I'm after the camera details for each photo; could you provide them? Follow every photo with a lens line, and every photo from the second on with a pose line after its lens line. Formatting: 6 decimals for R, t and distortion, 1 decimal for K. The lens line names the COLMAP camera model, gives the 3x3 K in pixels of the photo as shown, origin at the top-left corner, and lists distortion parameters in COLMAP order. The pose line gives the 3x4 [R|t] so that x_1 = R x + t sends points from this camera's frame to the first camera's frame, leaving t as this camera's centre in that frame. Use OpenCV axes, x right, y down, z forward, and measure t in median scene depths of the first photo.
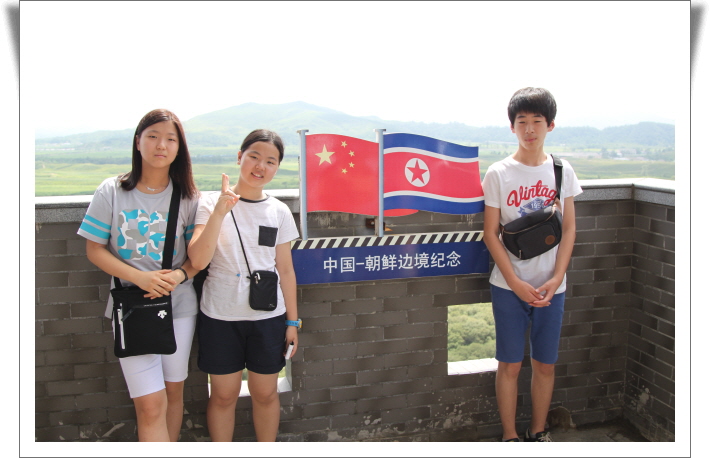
lens RADIAL K [[787.2, 0, 374.5], [0, 787.2, 238.0], [0, 0, 1]] dist [-0.100332, 0.000000]
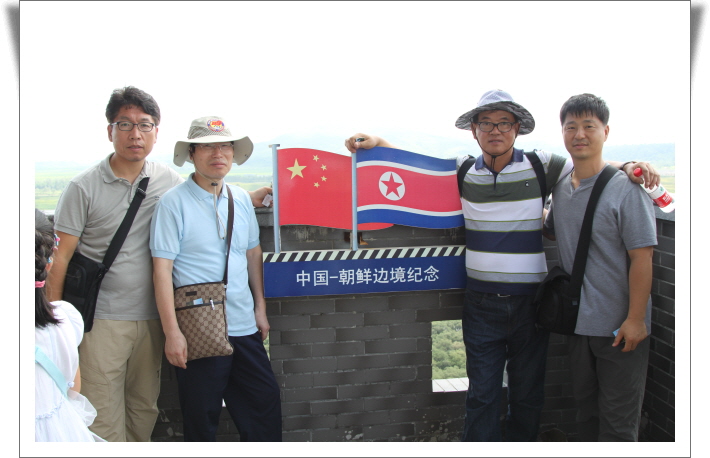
lens RADIAL K [[787.2, 0, 354.9], [0, 787.2, 221.7], [0, 0, 1]] dist [-0.100332, 0.000000]
pose [[0.991013, 0.004079, -0.133702, 0.138265], [-0.008813, 0.999354, -0.034828, -0.003335], [0.133473, 0.035693, 0.990409, 0.011838]]
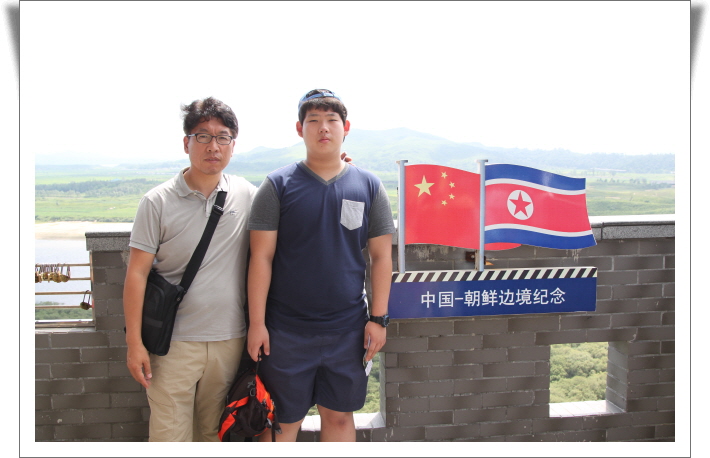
lens RADIAL K [[787.2, 0, 354.9], [0, 787.2, 228.7], [0, 0, 1]] dist [-0.100332, 0.000000]
pose [[0.988151, 0.014521, -0.152798, 0.001456], [-0.021307, 0.998853, -0.042870, -0.008824], [0.152000, 0.045618, 0.987327, 0.025566]]
